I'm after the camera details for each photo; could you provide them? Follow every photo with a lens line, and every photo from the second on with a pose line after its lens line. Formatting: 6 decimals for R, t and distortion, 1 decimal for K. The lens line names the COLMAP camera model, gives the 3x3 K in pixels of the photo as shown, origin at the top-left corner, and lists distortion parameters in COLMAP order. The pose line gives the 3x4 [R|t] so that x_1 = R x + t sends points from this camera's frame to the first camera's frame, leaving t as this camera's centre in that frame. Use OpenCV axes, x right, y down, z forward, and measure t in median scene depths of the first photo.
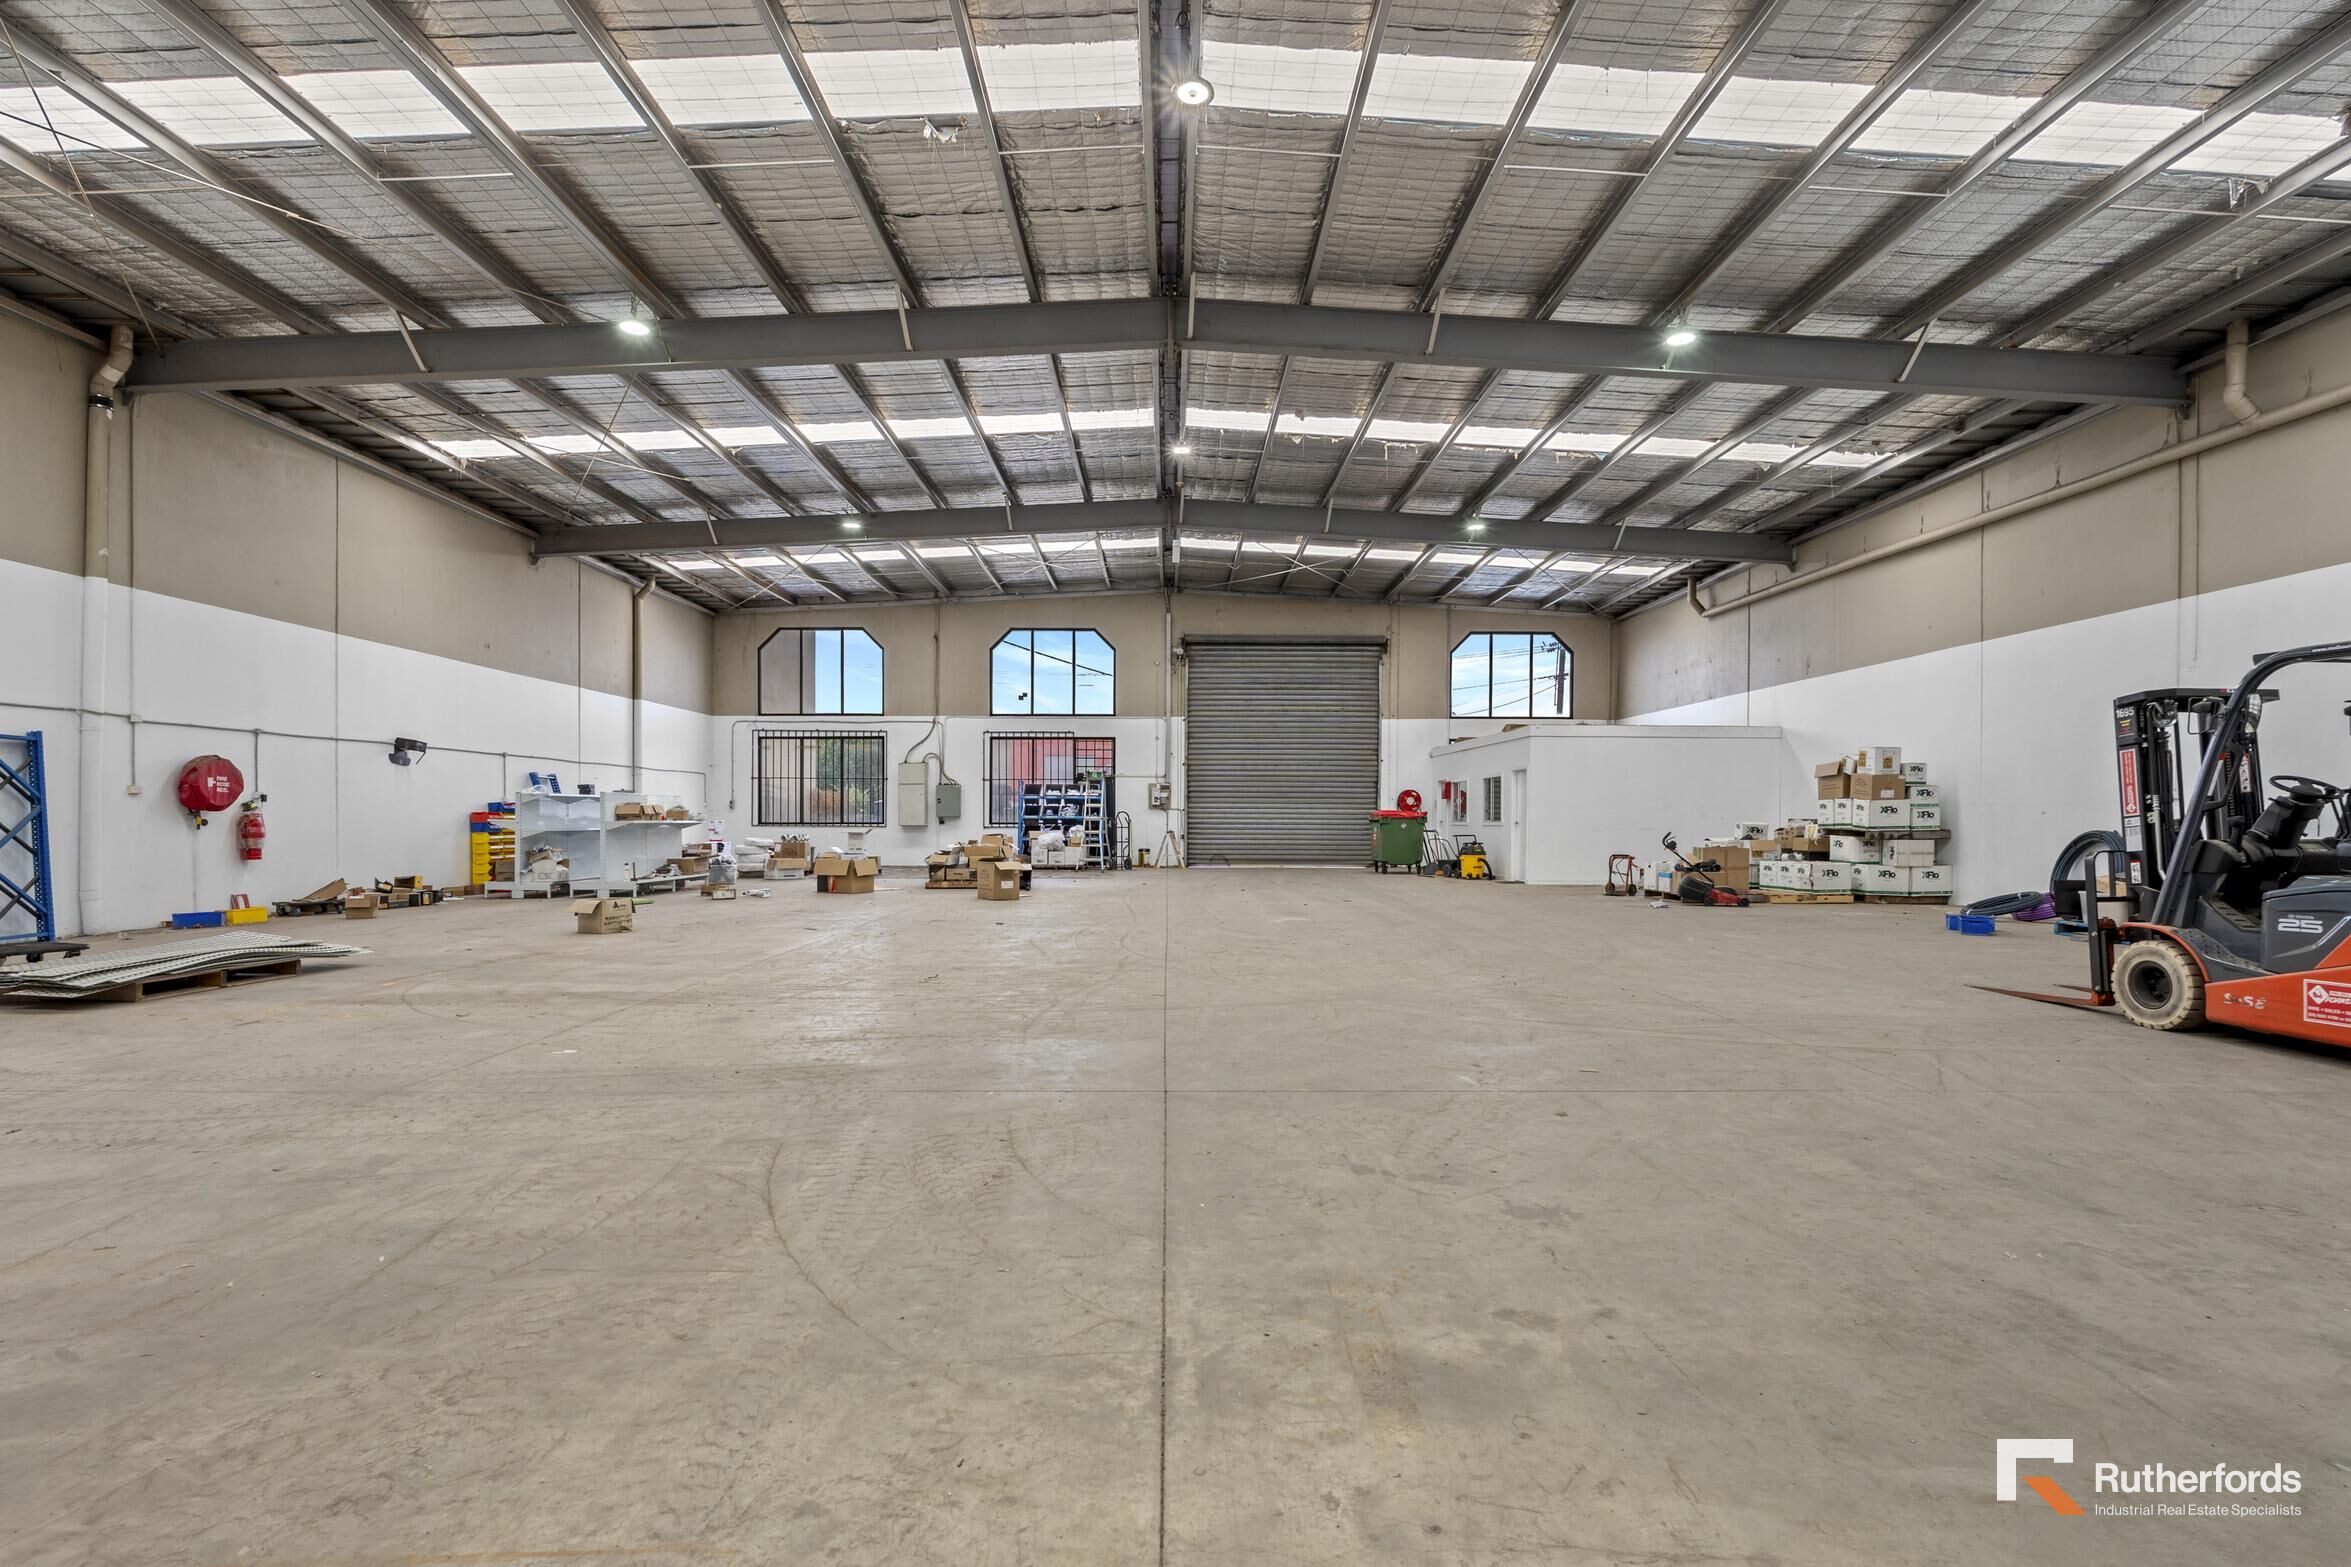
lens RADIAL K [[1107.5, 0, 1178.6], [0, 1107.5, 829.0], [0, 0, 1]] dist [-0.000721, -0.000052]
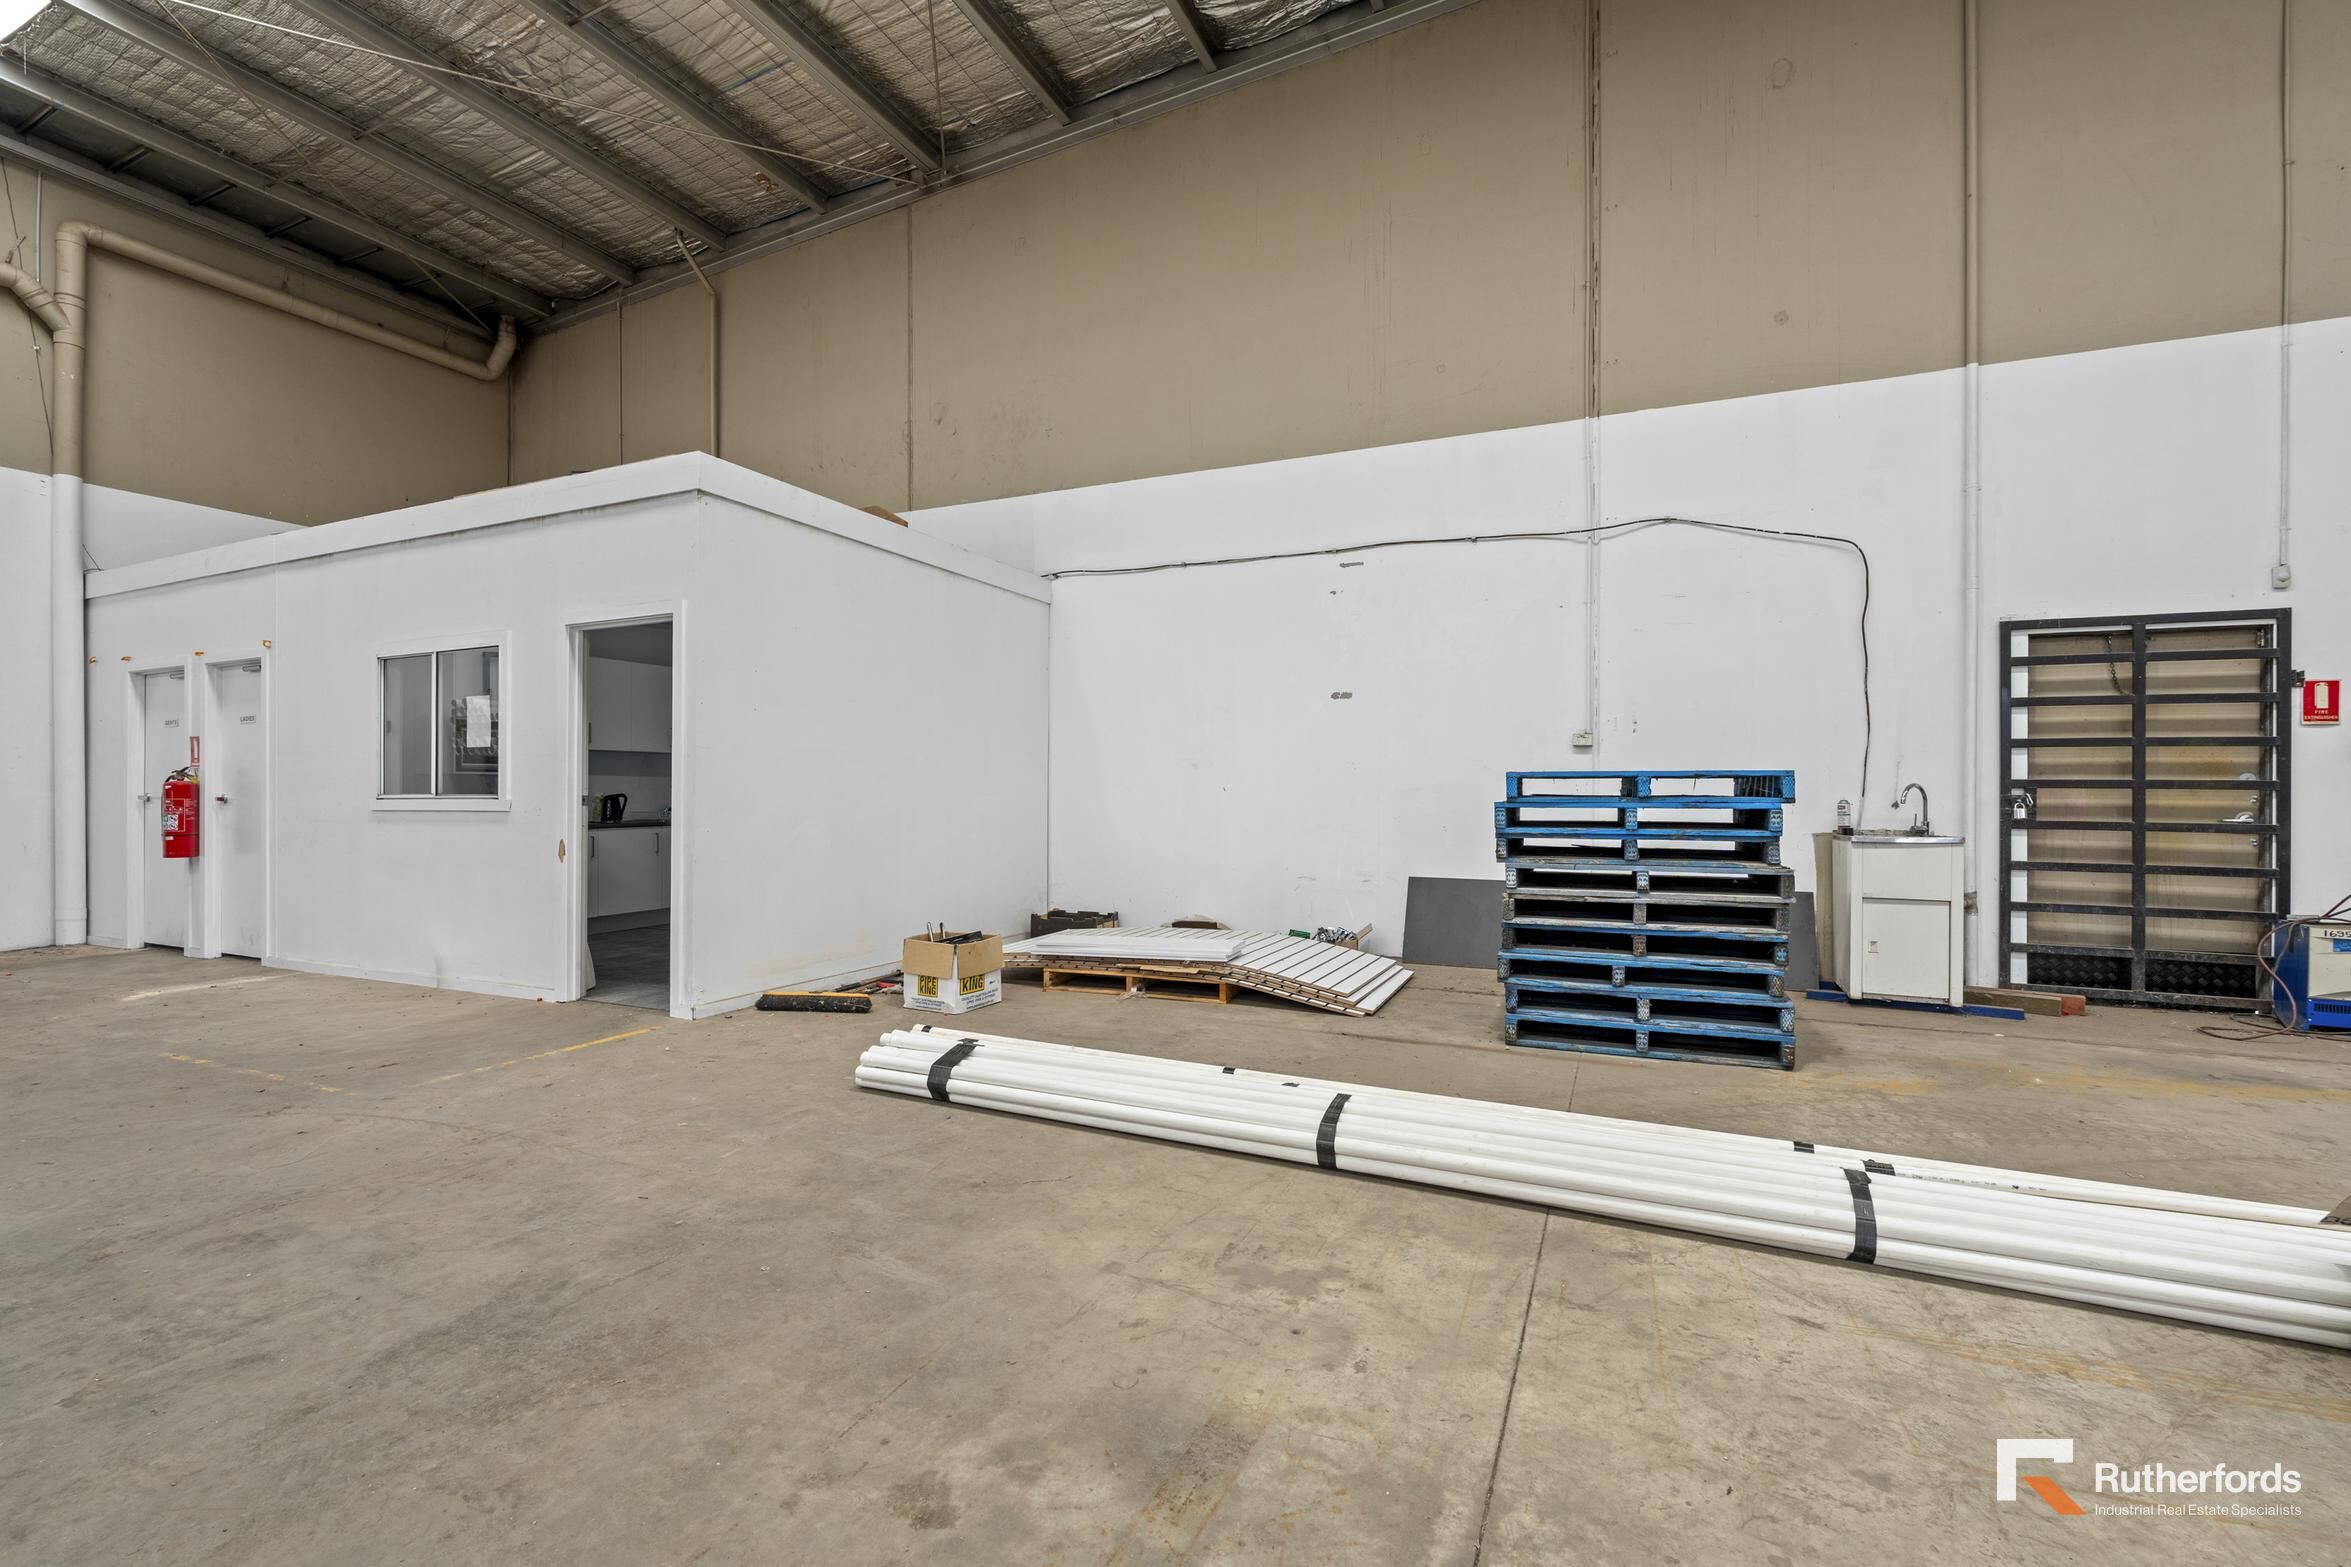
lens RADIAL K [[1015.7, 0, 1185.6], [0, 1015.7, 790.2], [0, 0, 1]] dist [-0.009319, -0.000370]
pose [[-0.911577, -0.003253, 0.411117, -0.010864], [0.002884, 0.999894, 0.014306, -0.001948], [-0.411120, 0.014227, -0.911470, 0.165419]]
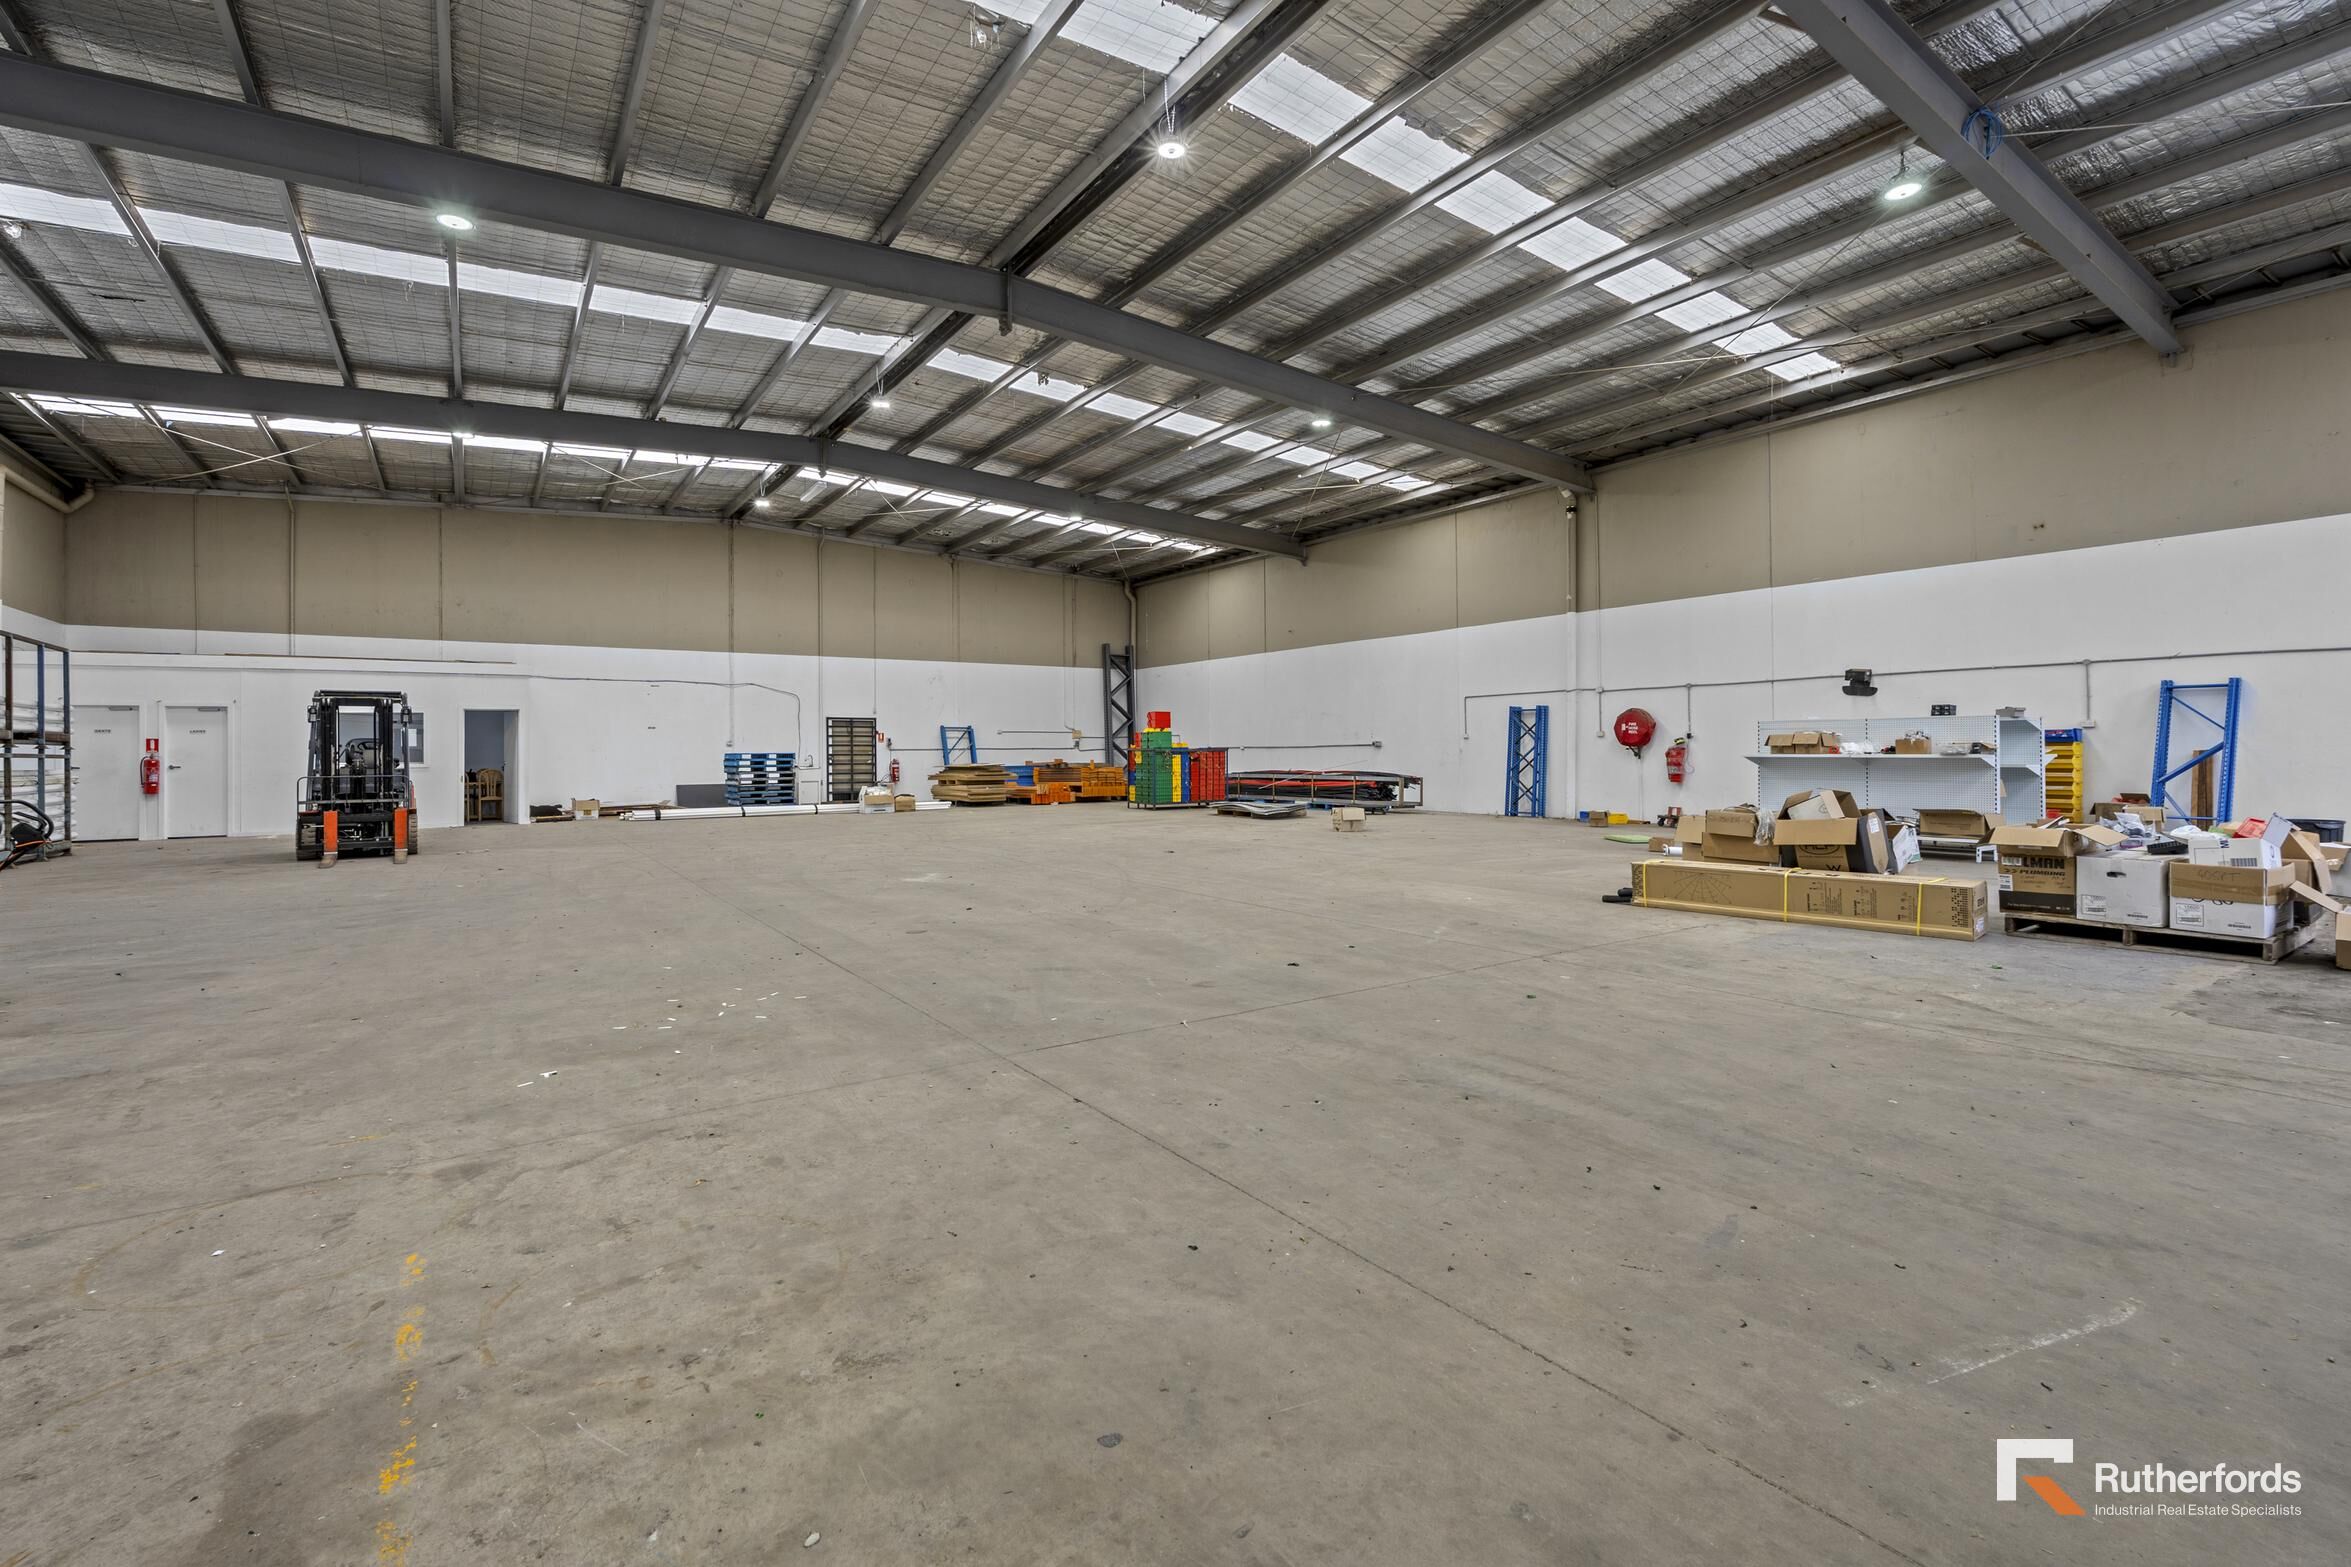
lens RADIAL K [[1046.6, 0, 1176.2], [0, 1046.6, 743.3], [0, 0, 1]] dist [-0.002027, -0.000115]
pose [[-0.830637, 0.001235, -0.556812, 0.205129], [0.000785, 0.999999, 0.001048, -0.011800], [0.556813, 0.000433, -0.830638, 0.937213]]
